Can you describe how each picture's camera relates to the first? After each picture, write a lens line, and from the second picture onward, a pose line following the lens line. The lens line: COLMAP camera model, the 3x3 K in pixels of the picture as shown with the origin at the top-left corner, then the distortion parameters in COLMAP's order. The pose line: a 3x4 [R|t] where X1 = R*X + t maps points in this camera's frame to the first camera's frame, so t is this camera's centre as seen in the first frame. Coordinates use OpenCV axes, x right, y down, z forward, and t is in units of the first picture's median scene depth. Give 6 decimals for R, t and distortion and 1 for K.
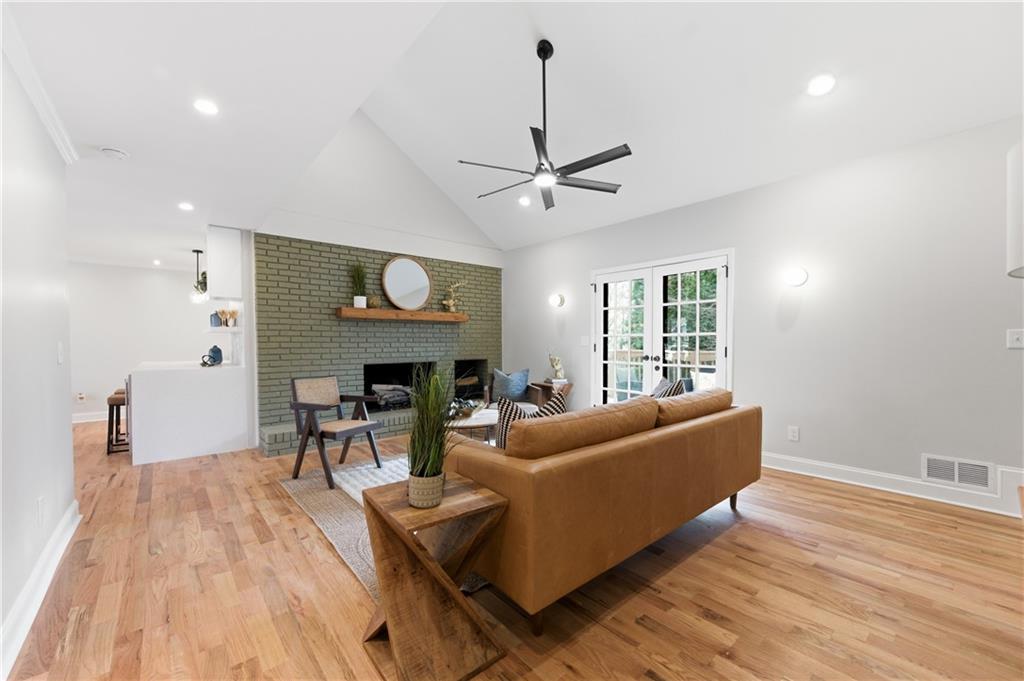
lens RADIAL K [[410.7, 0, 514.5], [0, 410.7, 357.1], [0, 0, 1]] dist [0.001268, 0.000062]
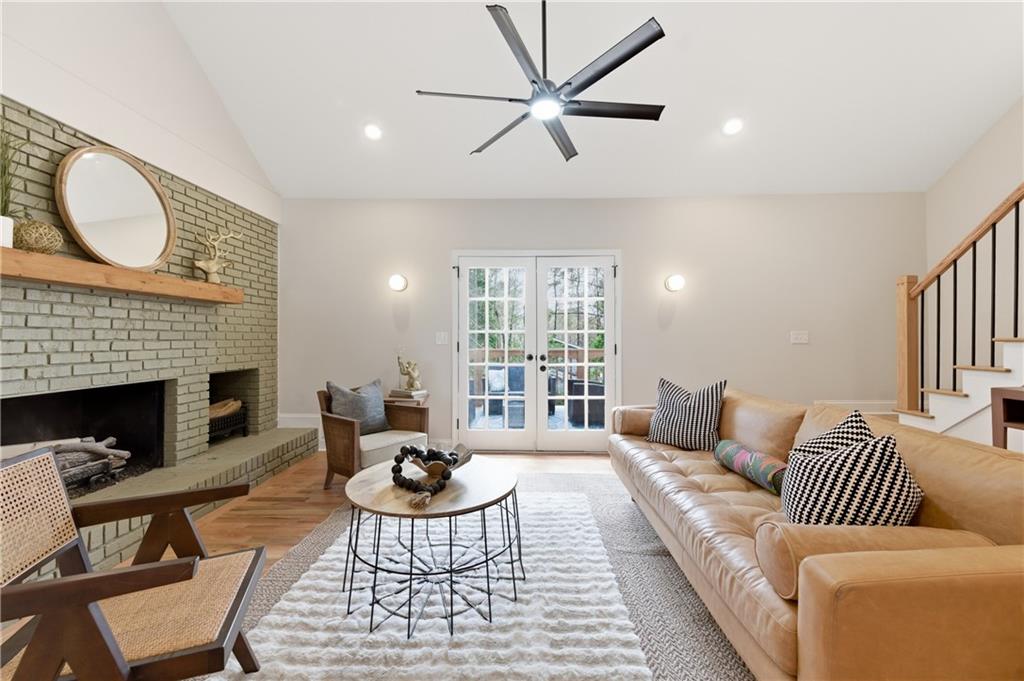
lens RADIAL K [[407.5, 0, 511.1], [0, 407.5, 337.6], [0, 0, 1]] dist [0.000868, -0.000043]
pose [[0.664850, 0.003531, 0.746969, -0.315351], [0.028595, 0.999136, -0.030174, -0.013222], [-0.746430, 0.041421, 0.664174, 0.386694]]
